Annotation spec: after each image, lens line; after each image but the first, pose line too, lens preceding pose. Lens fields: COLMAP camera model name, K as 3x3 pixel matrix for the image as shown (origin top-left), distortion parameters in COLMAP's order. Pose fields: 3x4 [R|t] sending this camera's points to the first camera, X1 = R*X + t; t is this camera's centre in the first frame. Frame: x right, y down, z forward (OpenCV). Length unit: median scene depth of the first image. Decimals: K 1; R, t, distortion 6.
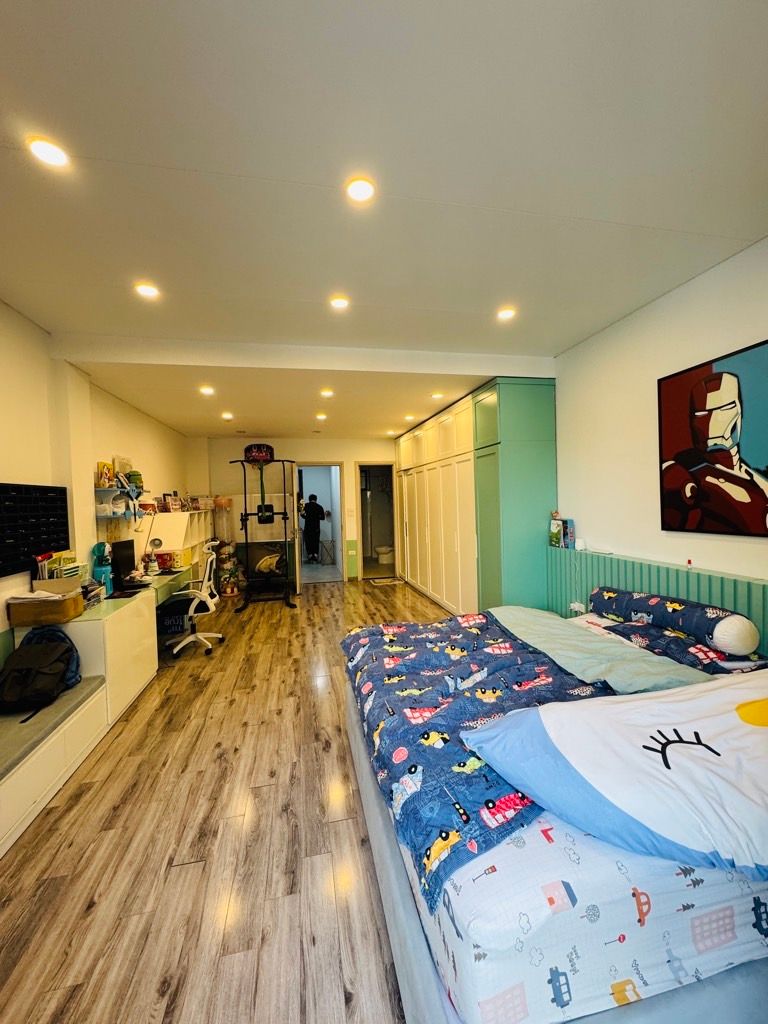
lens RADIAL K [[406.8, 0, 382.0], [0, 406.8, 511.8], [0, 0, 1]] dist [-0.002553, 0.000593]
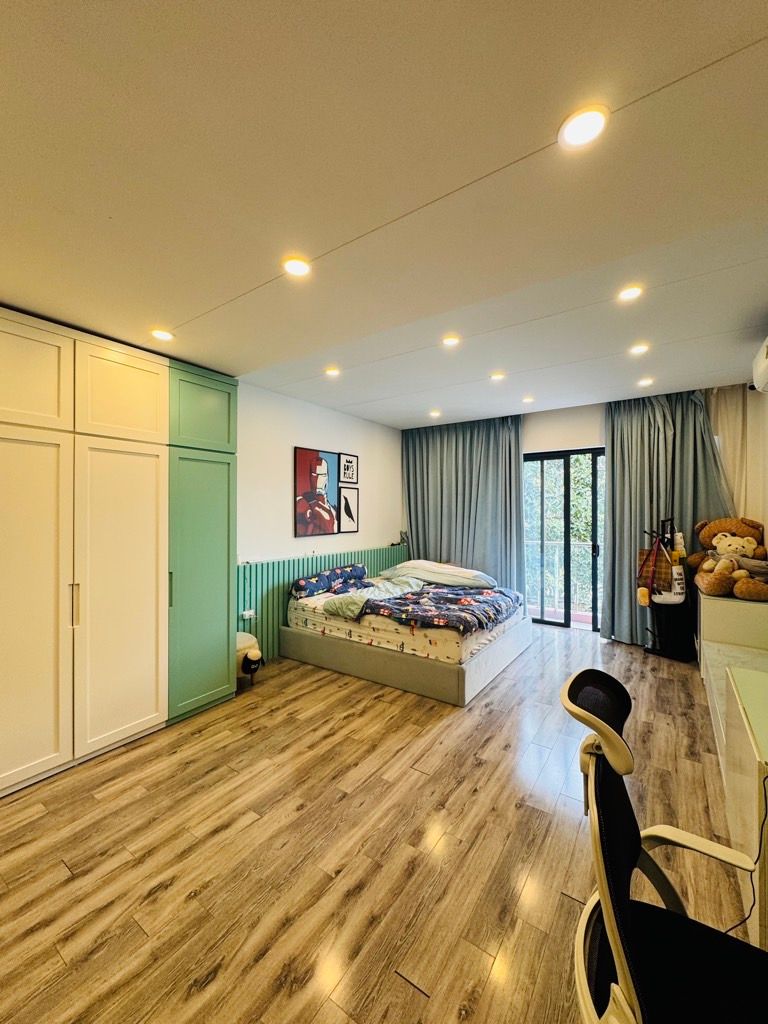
lens RADIAL K [[406.8, 0, 388.7], [0, 406.8, 511.8], [0, 0, 1]] dist [-0.002553, 0.000593]
pose [[-0.695695, 0.028764, 0.717761, -0.764642], [0.041259, 0.999148, -0.000051, -0.043096], [-0.717152, 0.029579, -0.696289, 1.877001]]
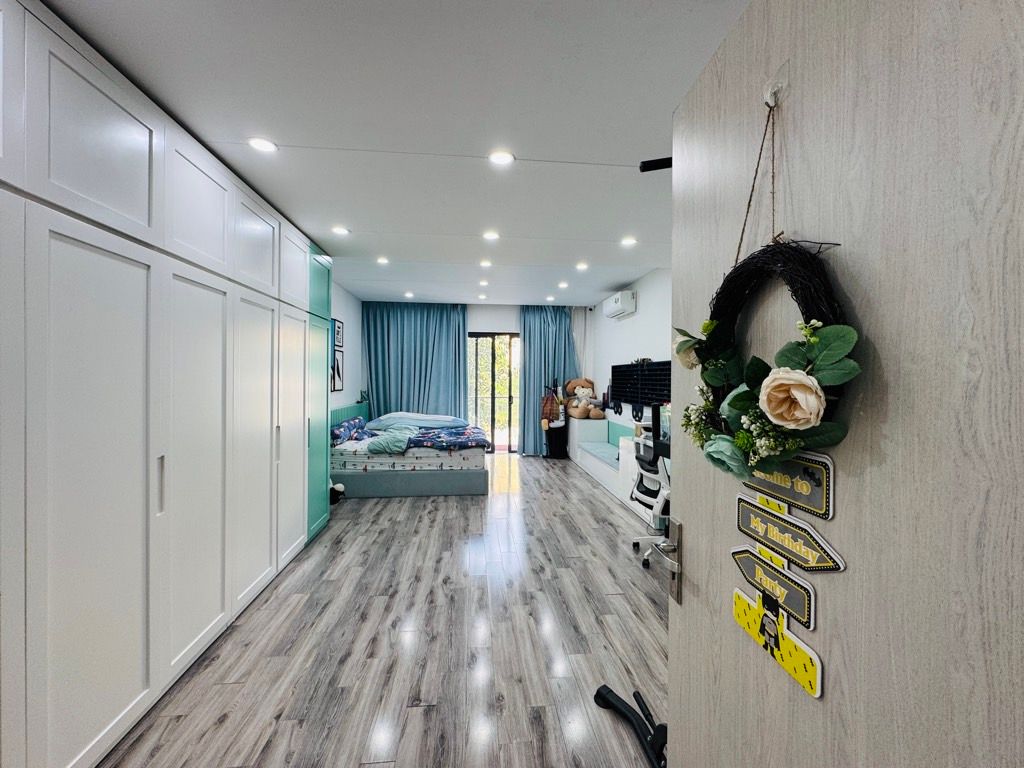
lens RADIAL K [[406.8, 0, 511.1], [0, 406.8, 385.0], [0, 0, 1]] dist [-0.002553, 0.000593]
pose [[-0.994671, 0.019942, 0.101152, -0.376153], [0.024396, 0.998778, 0.042989, -0.052578], [-0.100171, 0.045228, -0.993942, 2.720950]]
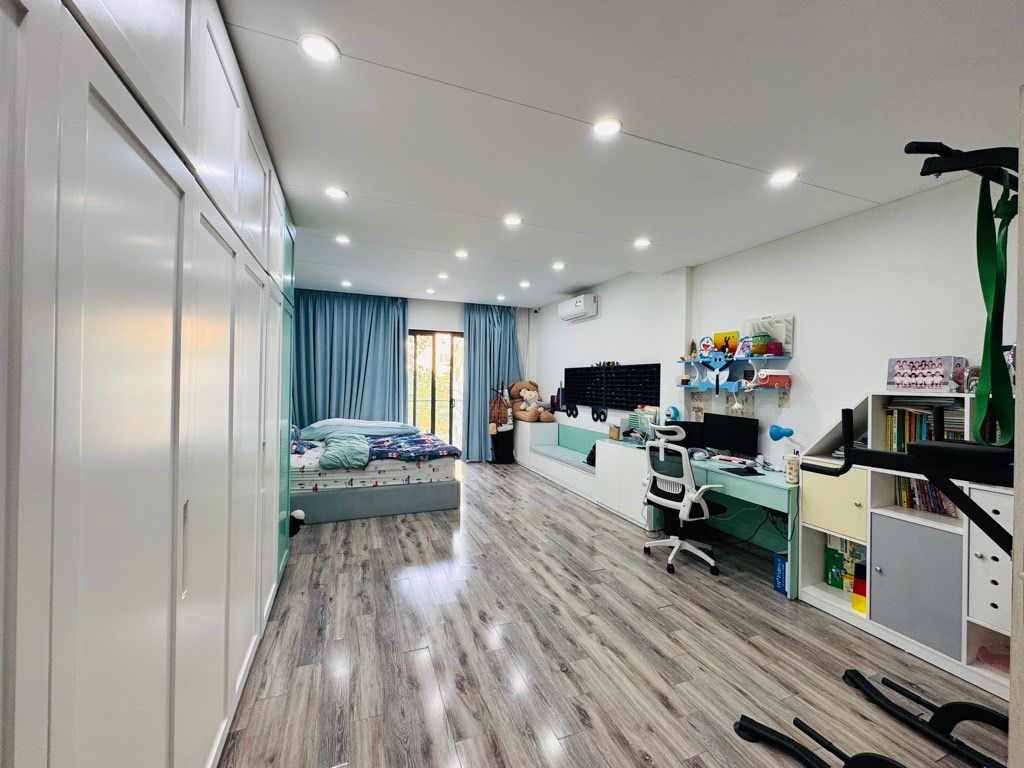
lens RADIAL K [[406.8, 0, 509.9], [0, 406.8, 383.9], [0, 0, 1]] dist [-0.002553, 0.000593]
pose [[-0.985542, 0.015767, -0.168695, -0.010421], [0.009372, 0.999209, 0.038642, -0.053105], [0.169171, 0.036502, -0.984911, 2.588598]]
